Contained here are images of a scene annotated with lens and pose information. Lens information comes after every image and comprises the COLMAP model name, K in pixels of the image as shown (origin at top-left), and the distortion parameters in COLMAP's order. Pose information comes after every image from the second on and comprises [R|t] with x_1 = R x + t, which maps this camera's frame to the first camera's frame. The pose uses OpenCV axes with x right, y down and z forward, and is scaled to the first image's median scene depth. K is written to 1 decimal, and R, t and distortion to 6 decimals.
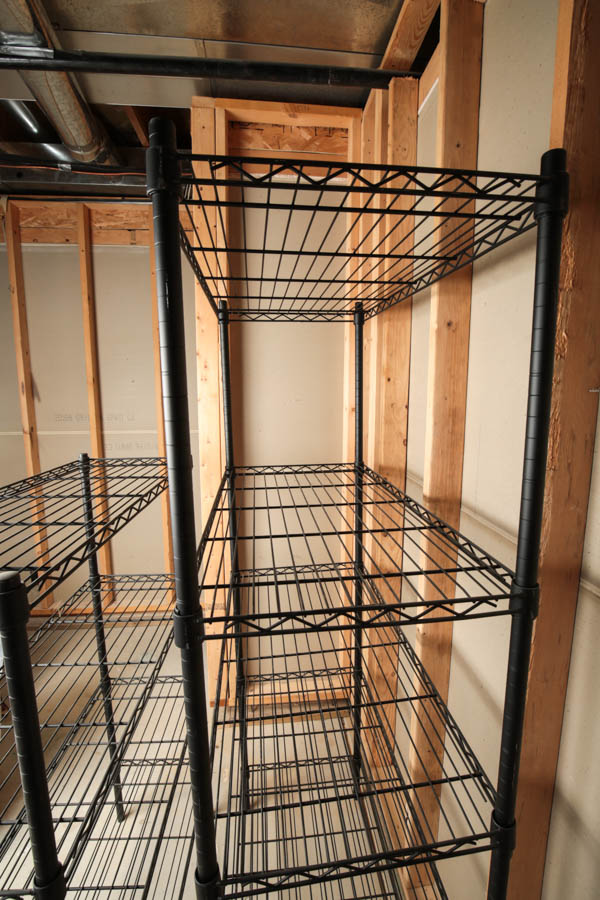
lens RADIAL K [[433.4, 0, 295.4], [0, 433.4, 466.0], [0, 0, 1]] dist [0.000592, -0.000618]
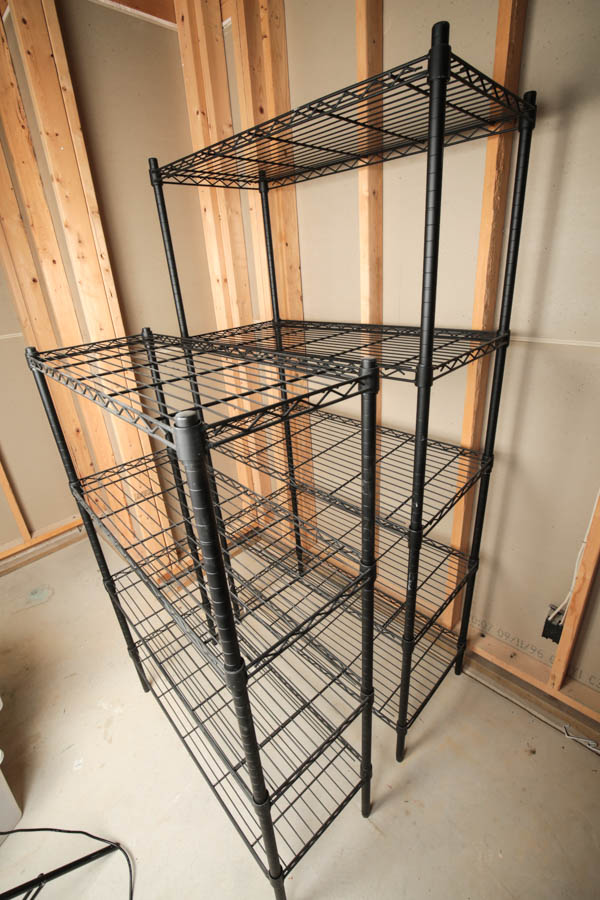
lens RADIAL K [[407.9, 0, 299.9], [0, 407.9, 463.1], [0, 0, 1]] dist [-0.011925, 0.000329]
pose [[0.770118, -0.317457, 0.553299, -0.589732], [0.171230, 0.938417, 0.300089, 0.041830], [-0.614490, -0.136363, 0.777050, 0.005308]]
